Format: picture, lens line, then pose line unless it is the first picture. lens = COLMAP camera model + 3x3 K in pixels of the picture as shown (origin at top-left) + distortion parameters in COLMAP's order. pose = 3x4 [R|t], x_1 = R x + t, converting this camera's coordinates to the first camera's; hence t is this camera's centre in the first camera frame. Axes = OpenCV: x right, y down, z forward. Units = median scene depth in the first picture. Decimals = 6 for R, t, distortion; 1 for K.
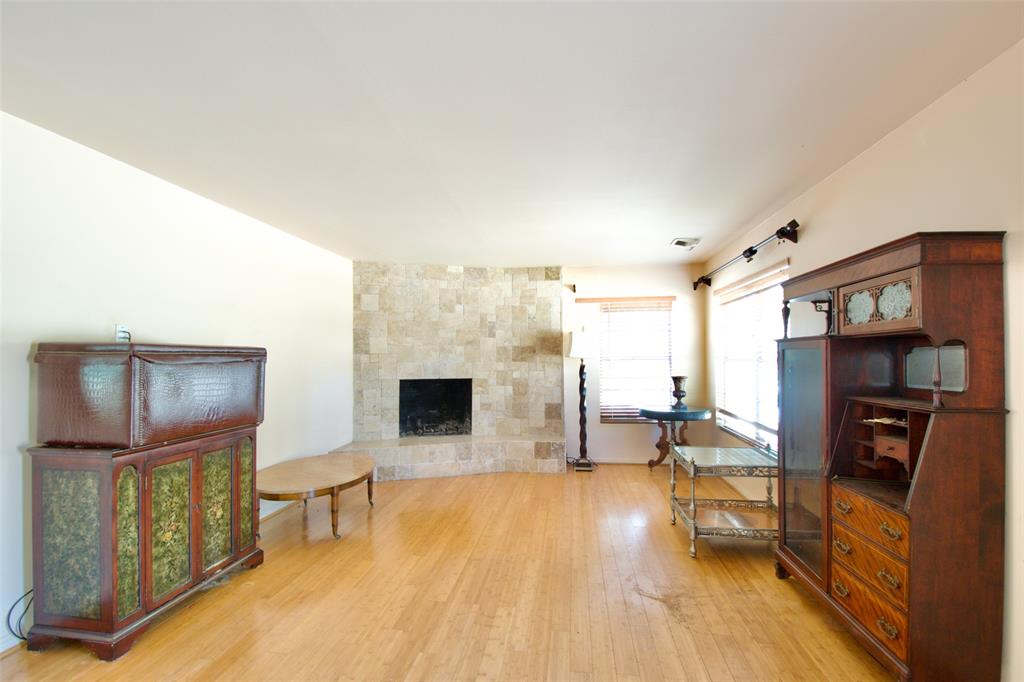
lens RADIAL K [[454.2, 0, 514.3], [0, 454.2, 354.5], [0, 0, 1]] dist [-0.001294, -0.021695]
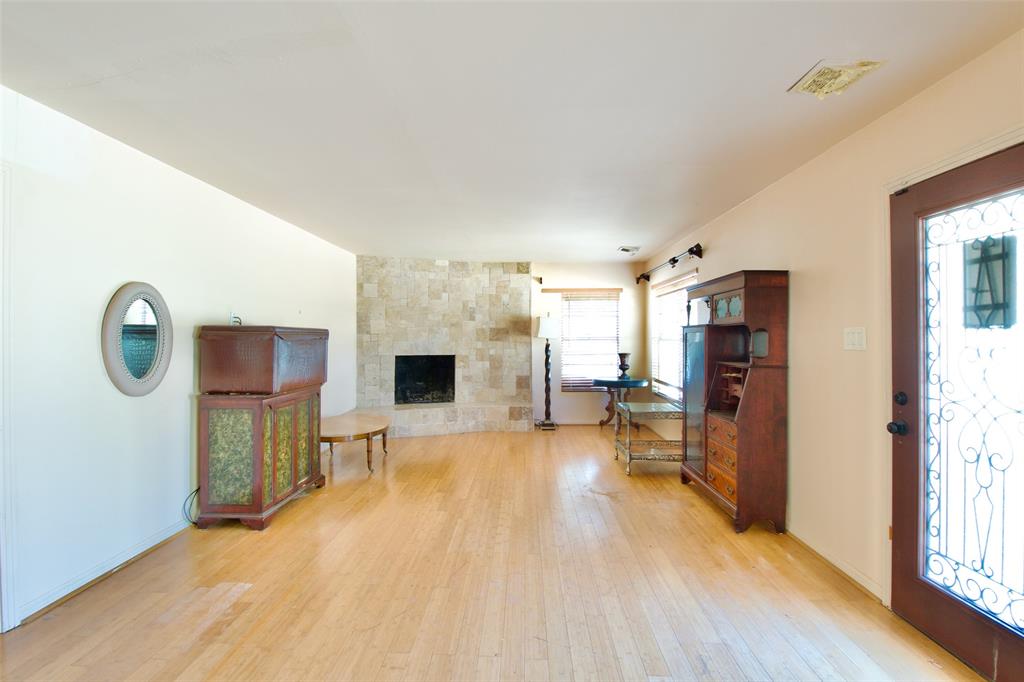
lens RADIAL K [[445.2, 0, 512.0], [0, 445.2, 341.0], [0, 0, 1]] dist [-0.032078, -0.000449]
pose [[0.996106, 0.004321, 0.088055, -0.081617], [-0.005496, 0.999899, 0.013106, 0.000193], [-0.087989, -0.013539, 0.996029, -0.294660]]
